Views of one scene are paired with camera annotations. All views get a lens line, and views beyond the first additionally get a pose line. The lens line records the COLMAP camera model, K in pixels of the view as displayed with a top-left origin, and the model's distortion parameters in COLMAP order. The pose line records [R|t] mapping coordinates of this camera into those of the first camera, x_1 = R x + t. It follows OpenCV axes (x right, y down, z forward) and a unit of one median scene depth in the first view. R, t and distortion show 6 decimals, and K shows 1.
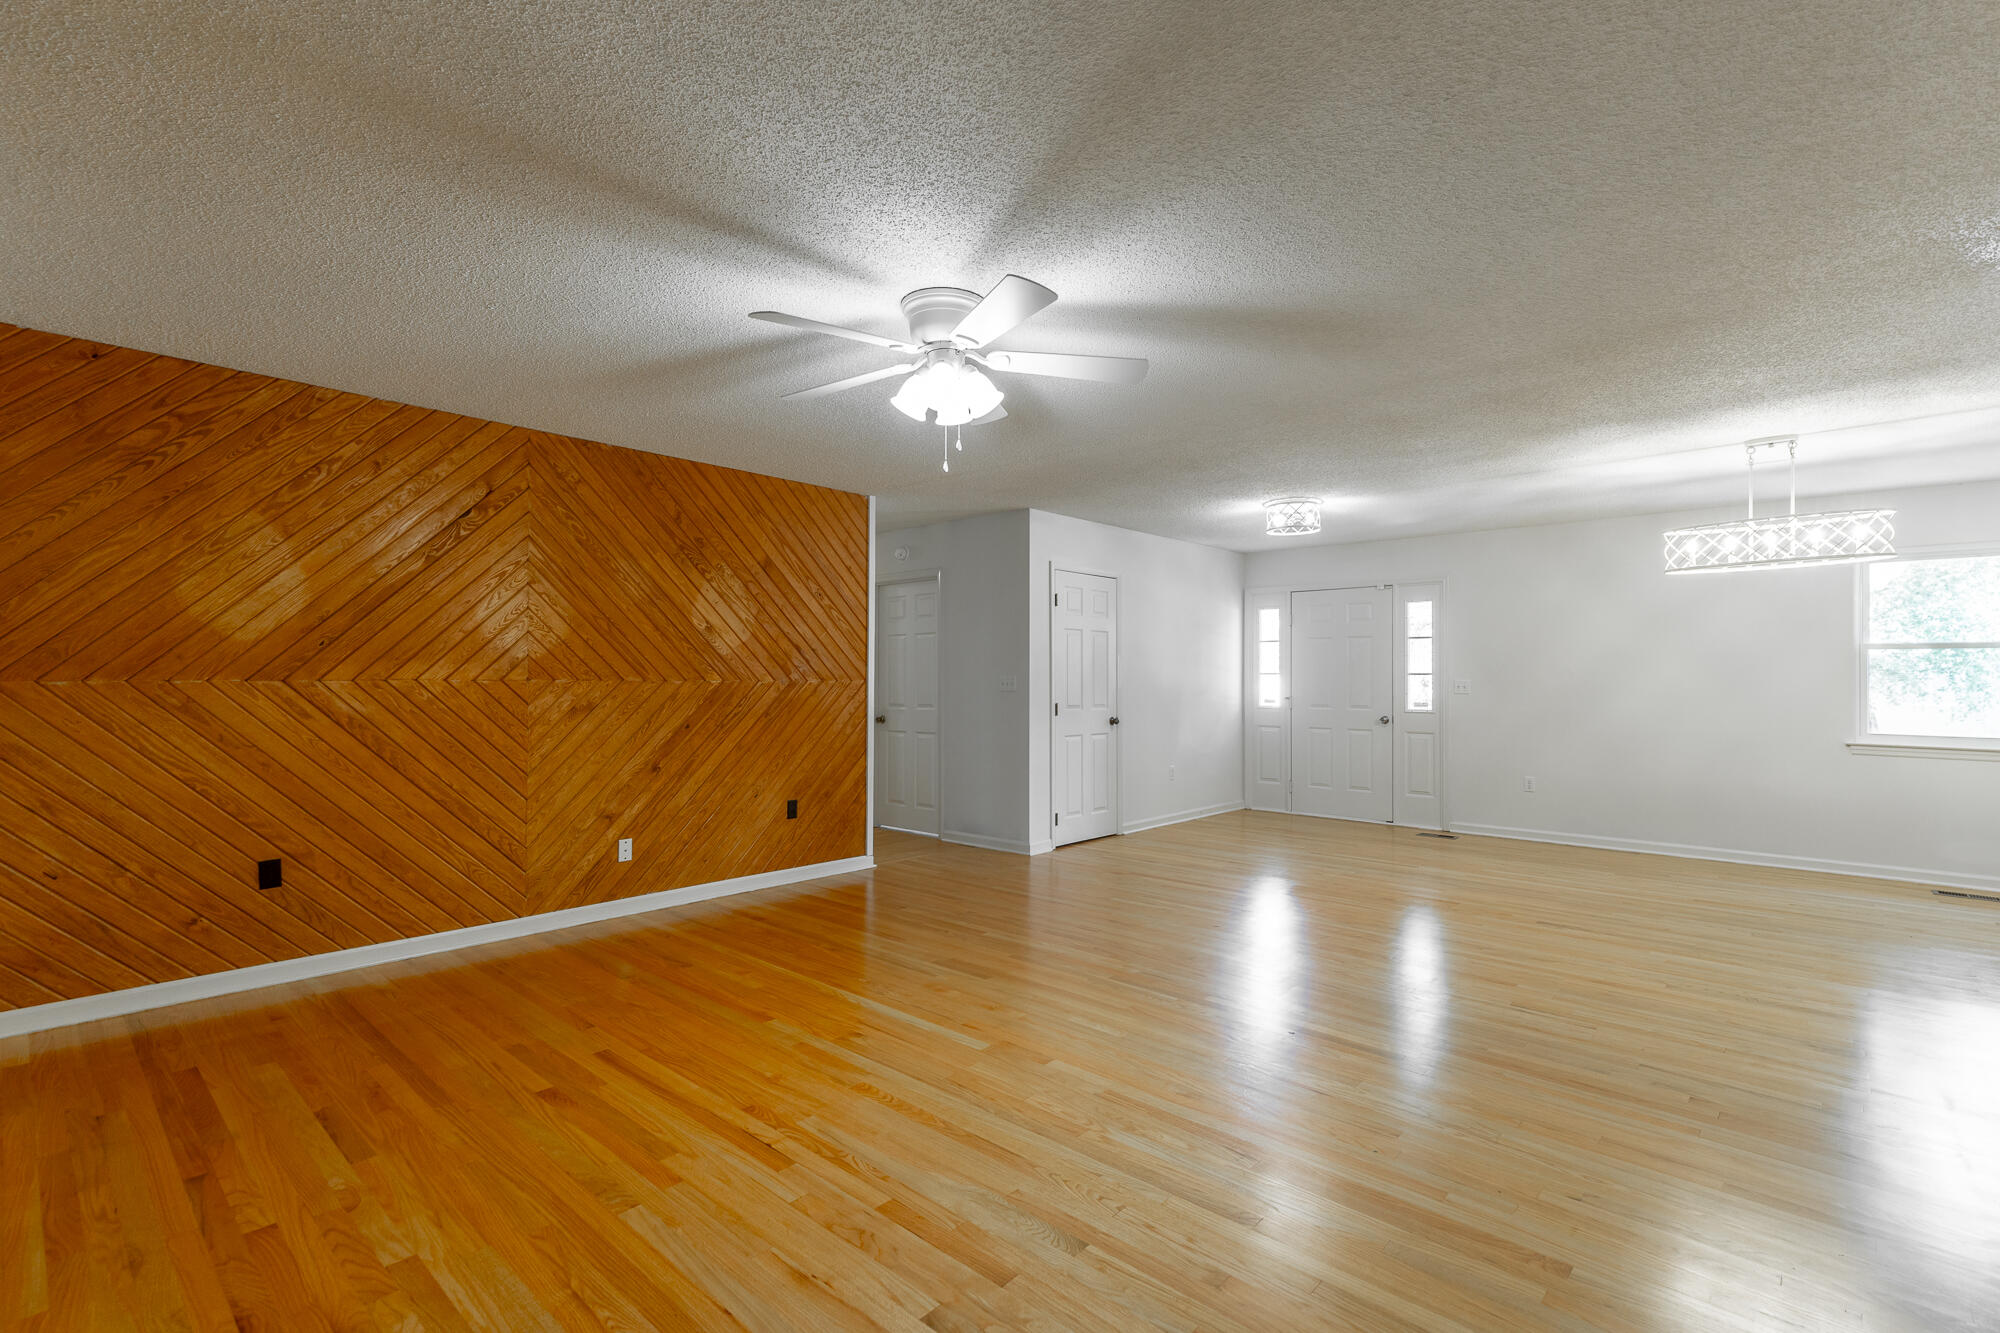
lens RADIAL K [[901.9, 0, 1007.2], [0, 901.9, 672.5], [0, 0, 1]] dist [0.006807, -0.000659]
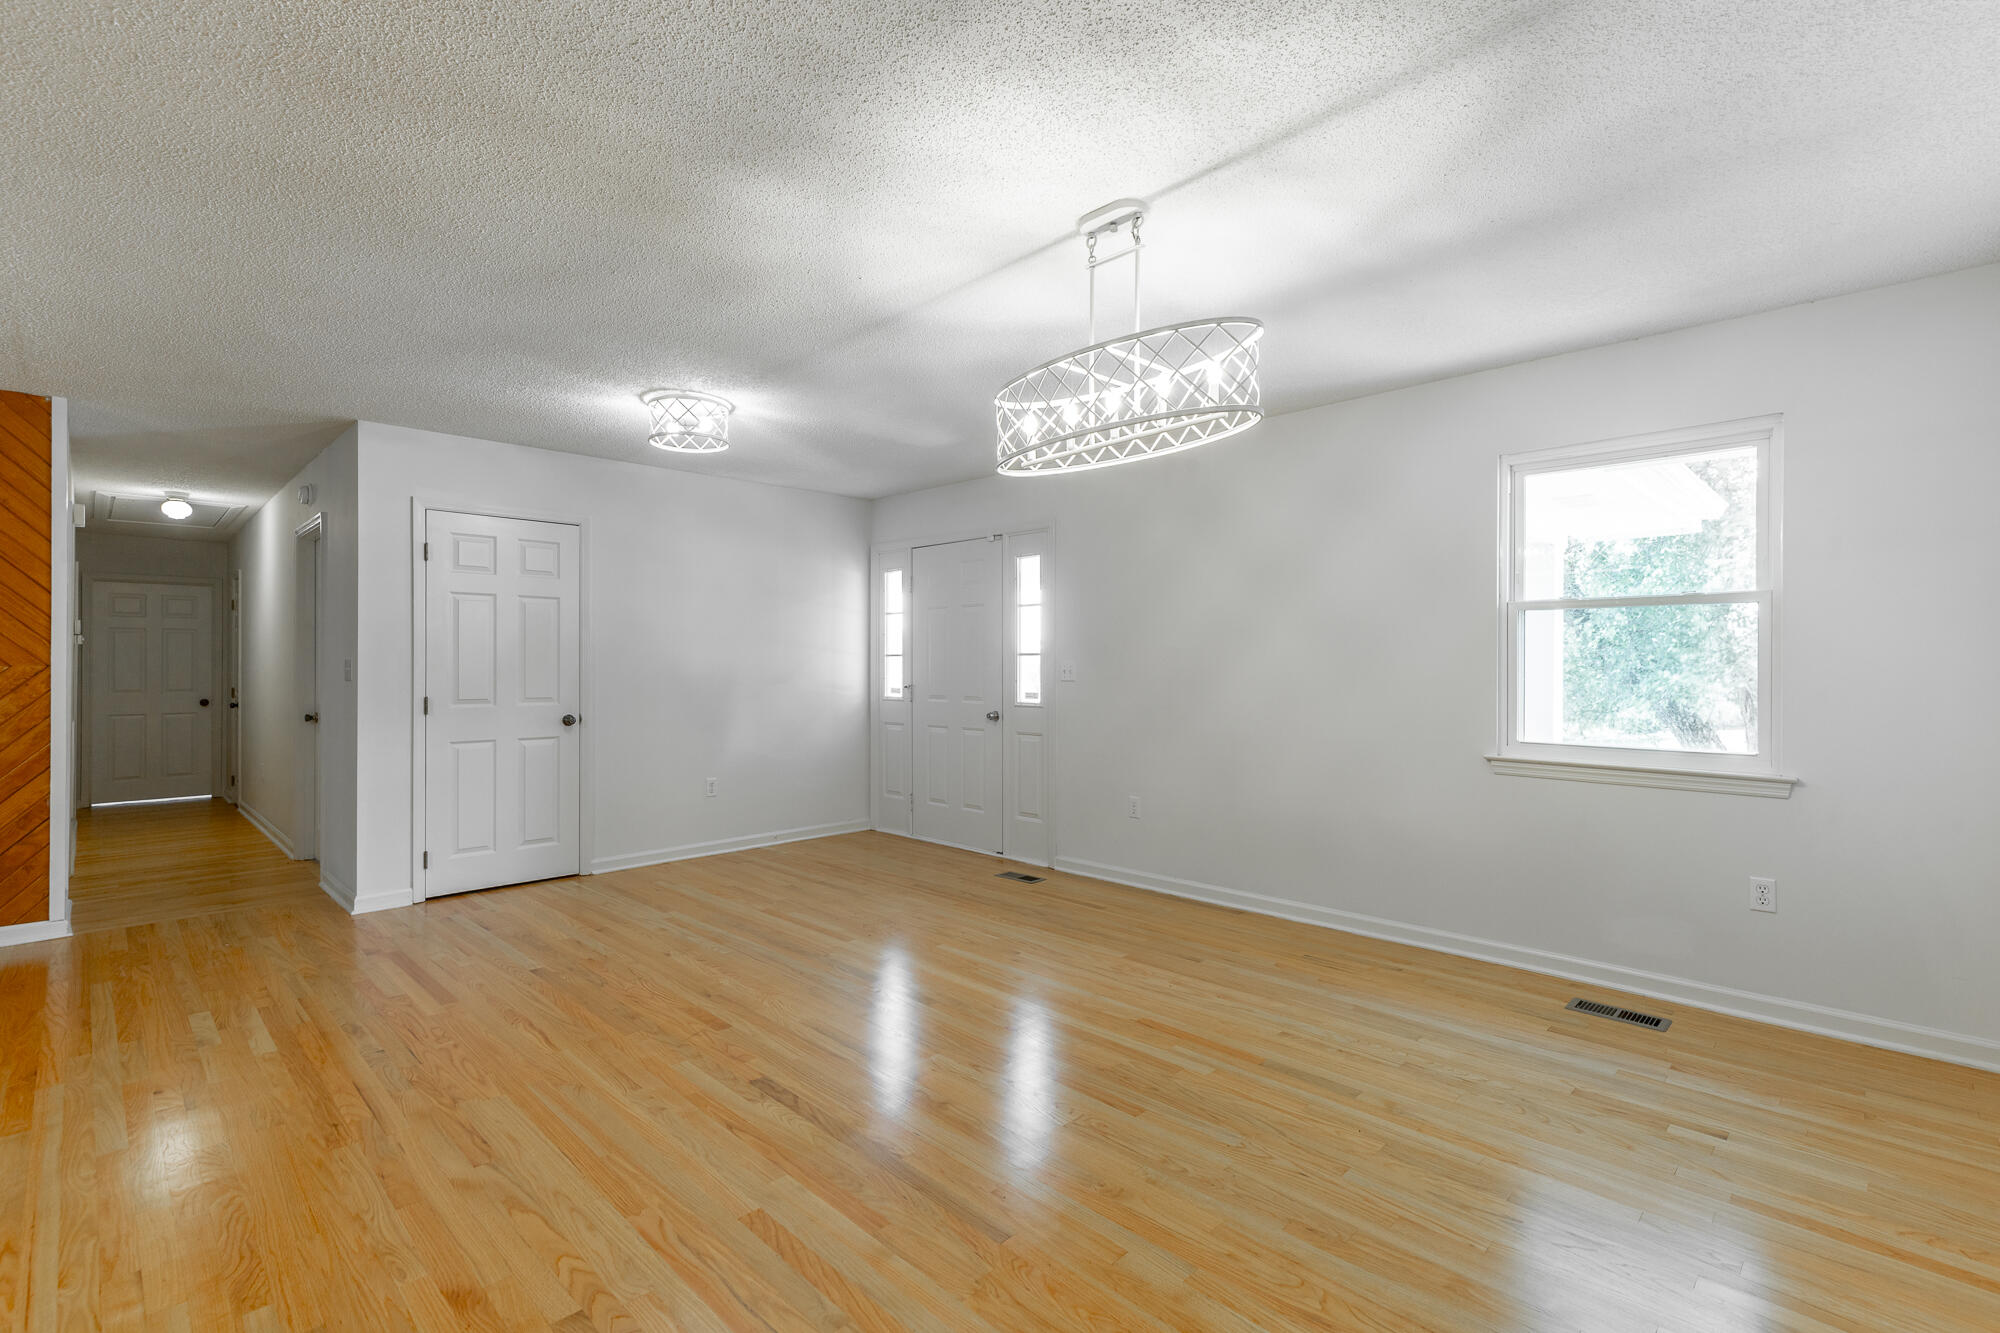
lens RADIAL K [[901.9, 0, 1001.9], [0, 901.9, 667.4], [0, 0, 1]] dist [0.006807, -0.000659]
pose [[0.998949, -0.004357, -0.045623, 0.682079], [0.004843, 0.999933, 0.010547, 0.006929], [0.045574, -0.010757, 0.998903, 0.387568]]
